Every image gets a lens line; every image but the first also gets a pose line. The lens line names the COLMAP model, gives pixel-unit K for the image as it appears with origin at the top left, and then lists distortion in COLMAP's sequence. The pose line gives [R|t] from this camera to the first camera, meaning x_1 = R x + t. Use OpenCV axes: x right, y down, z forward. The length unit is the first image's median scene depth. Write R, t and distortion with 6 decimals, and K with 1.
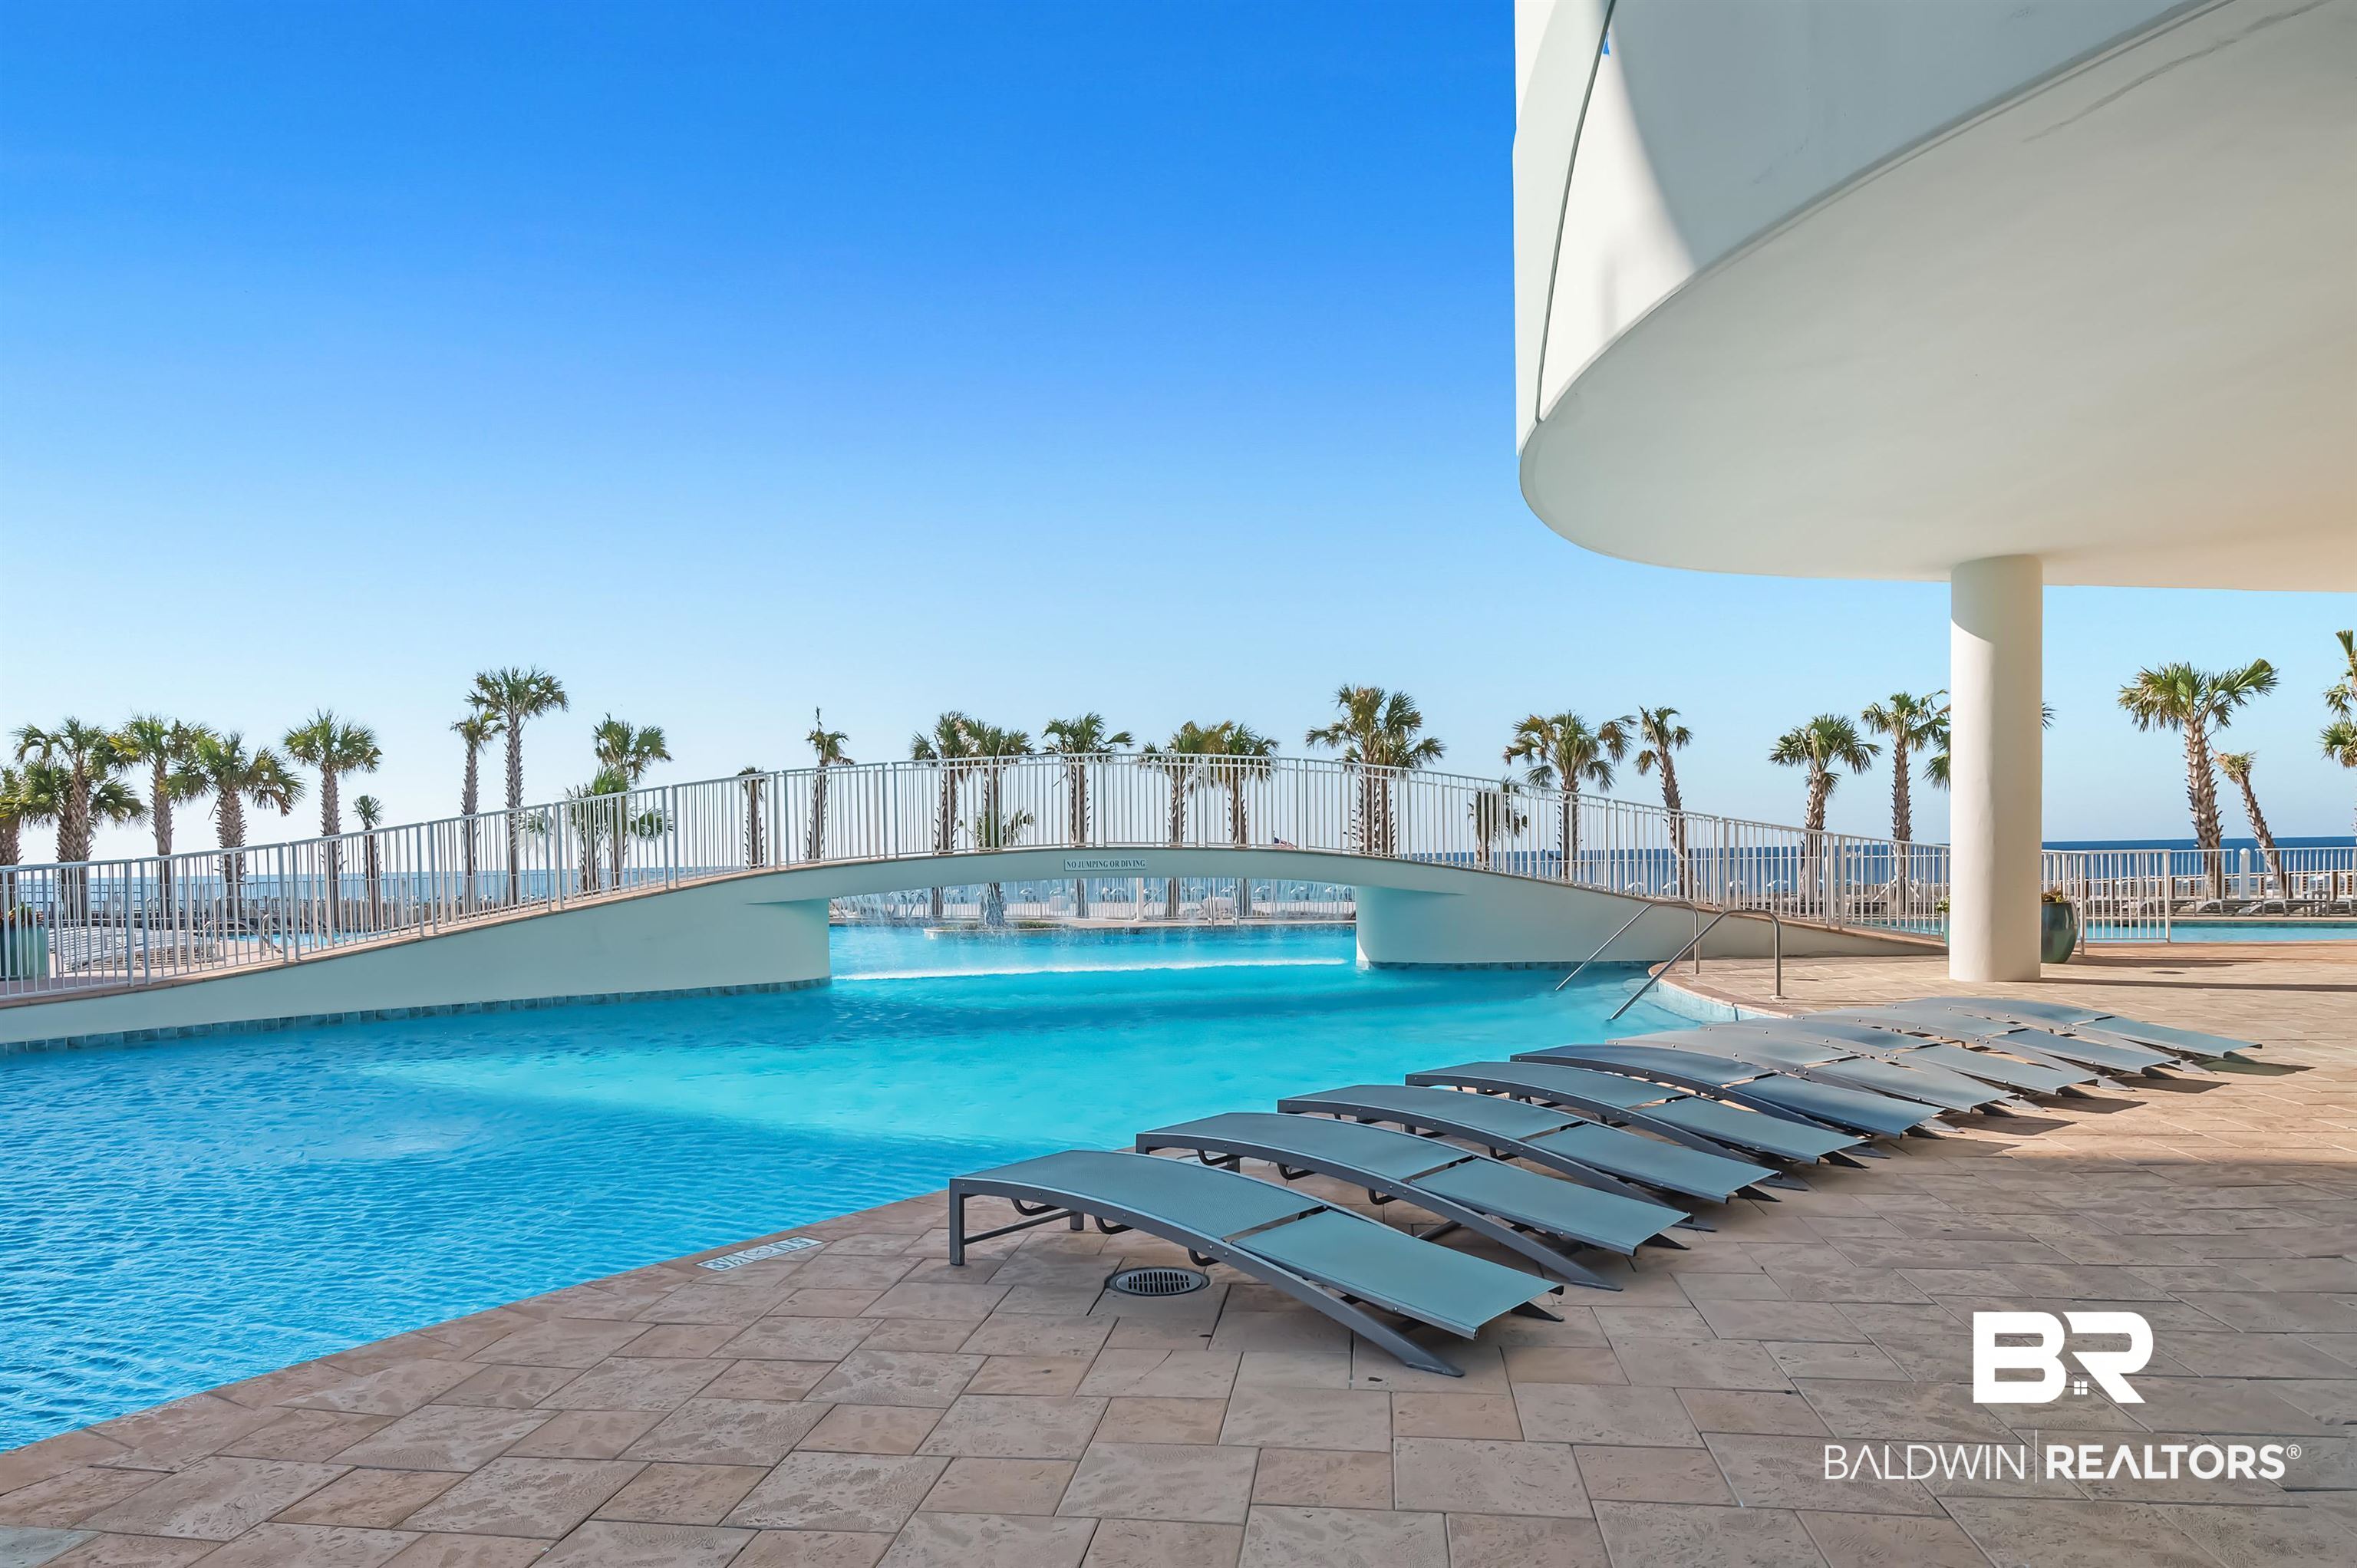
lens RADIAL K [[1403.7, 0, 1178.5], [0, 1403.7, 784.0], [0, 0, 1]] dist [-0.000422, -0.000055]
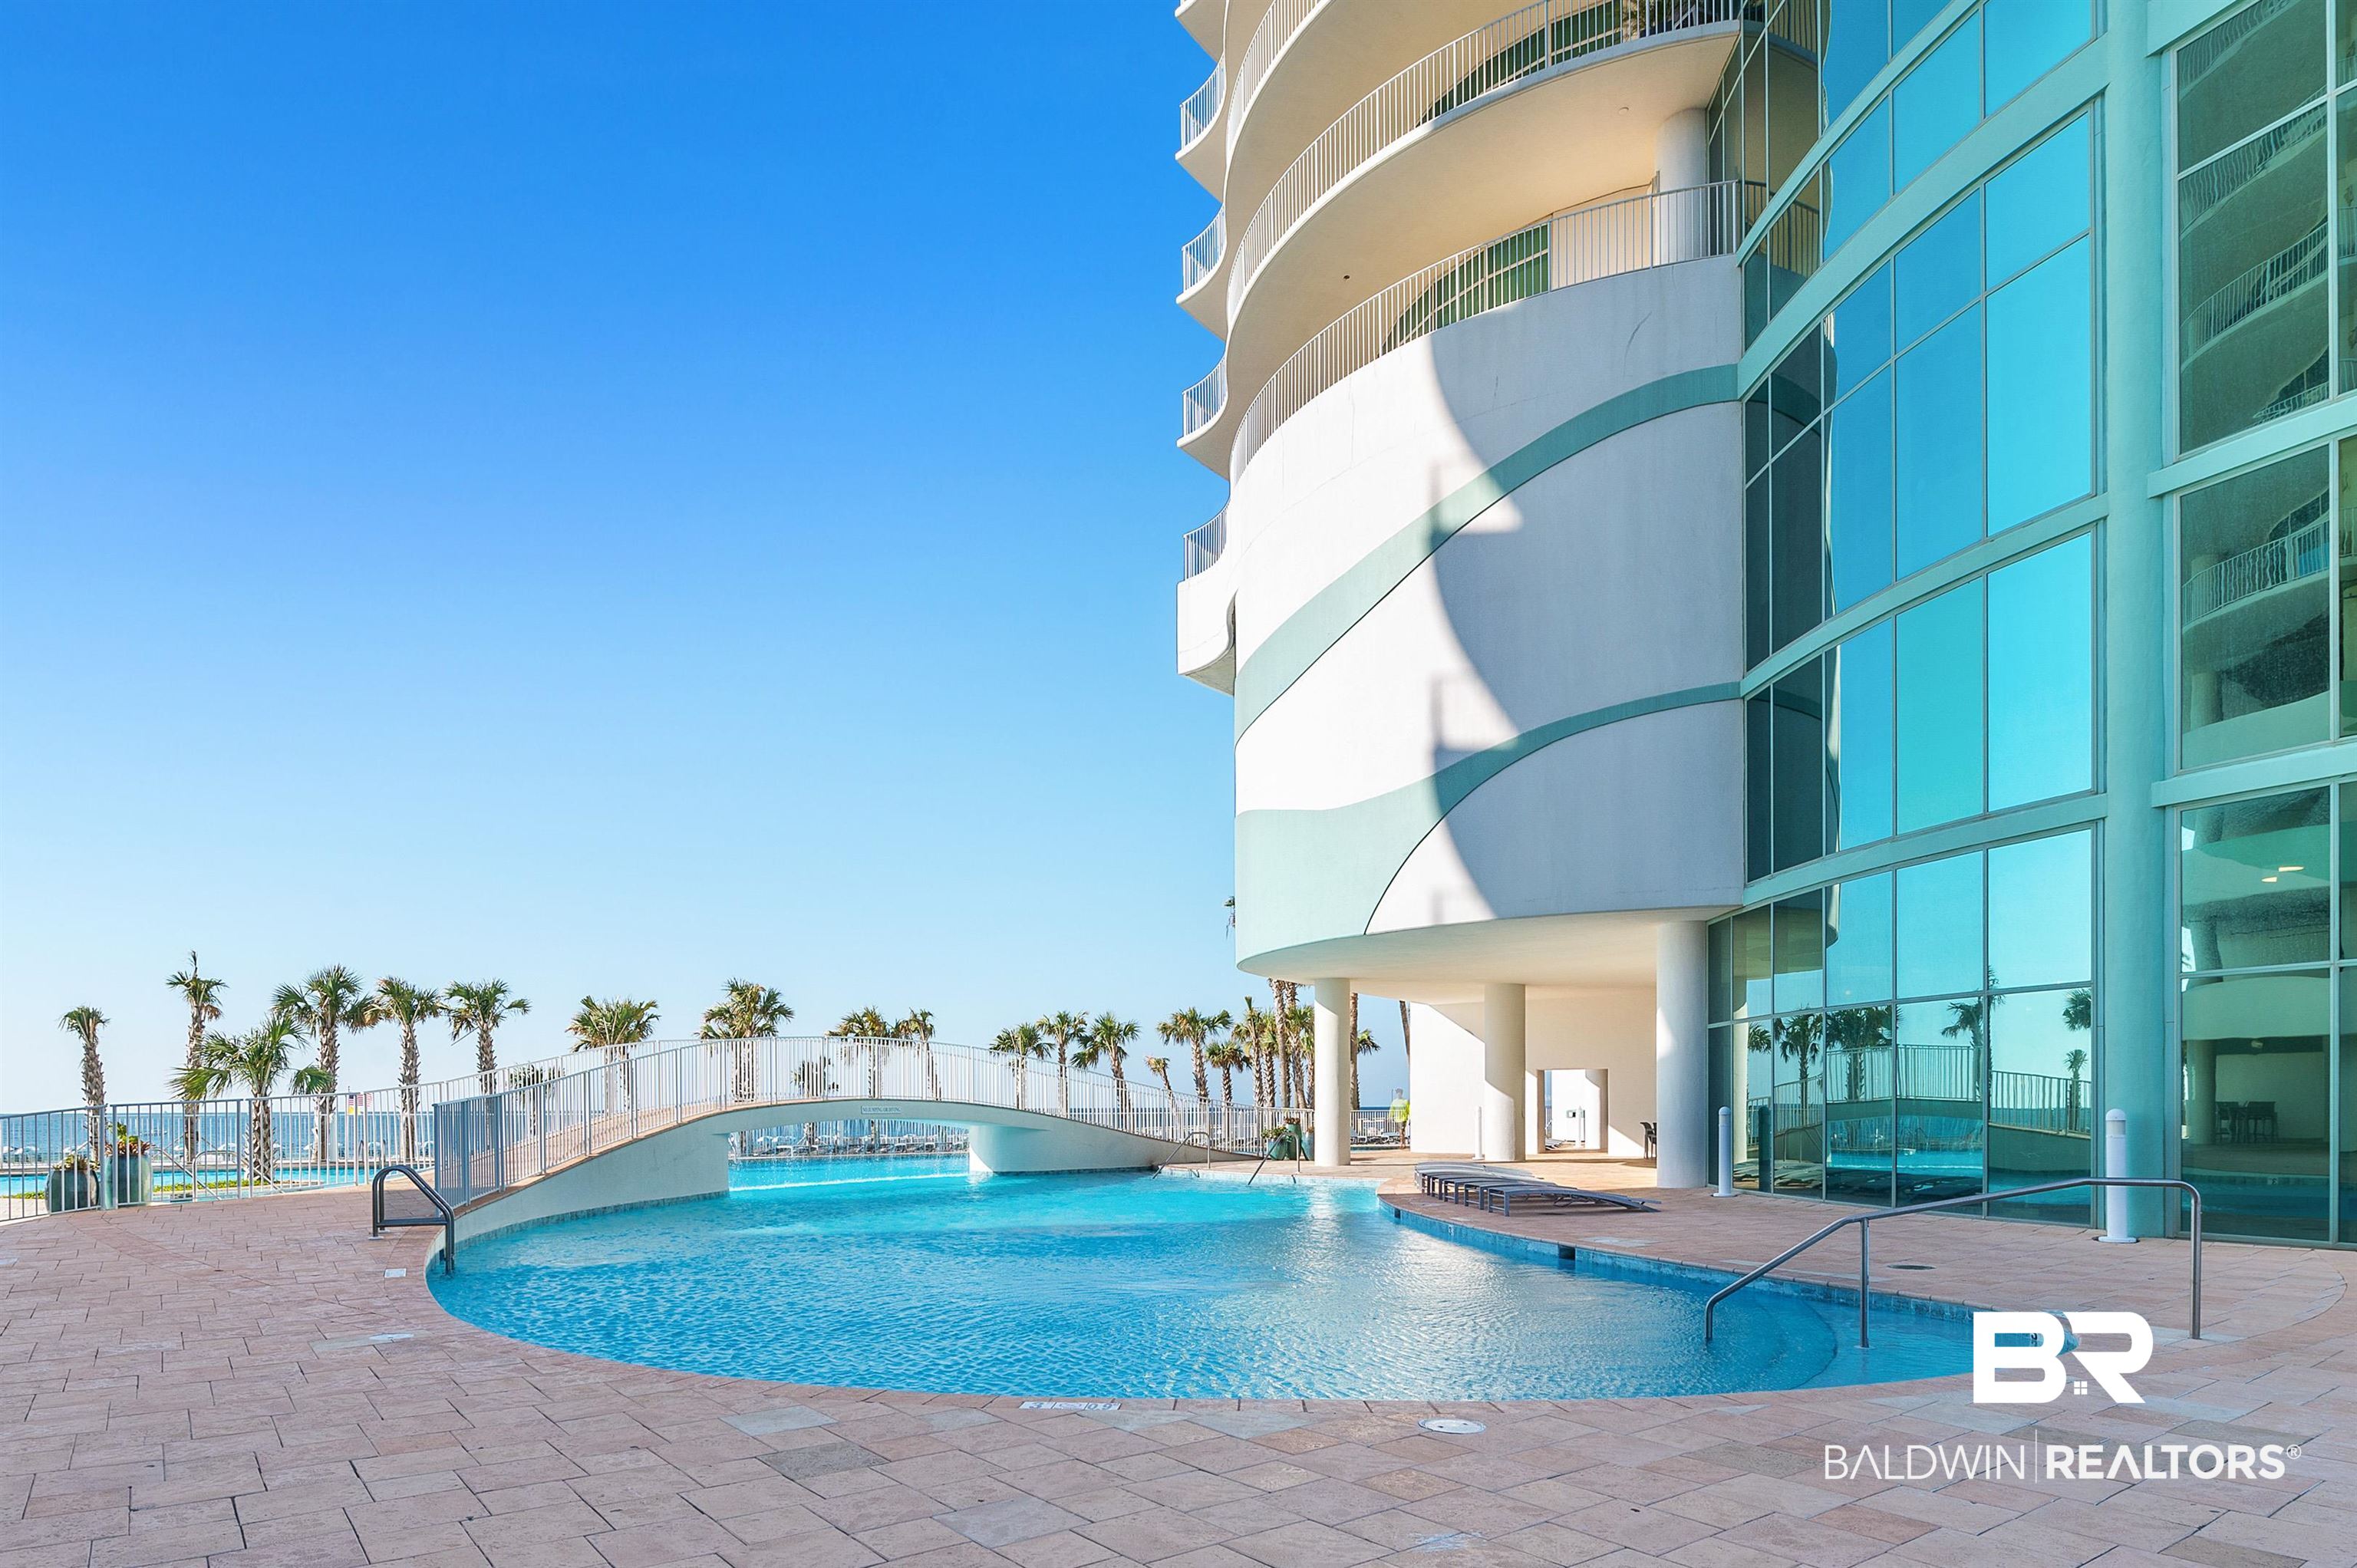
lens RADIAL K [[1041.4, 0, 1178.5], [0, 1041.4, 784.0], [0, 0, 1]] dist [0.002557, 0.000433]
pose [[0.727666, 0.213199, 0.651958, -0.269252], [-0.039143, 0.961828, -0.270842, 0.004990], [-0.684814, 0.171563, 0.708234, -0.044466]]
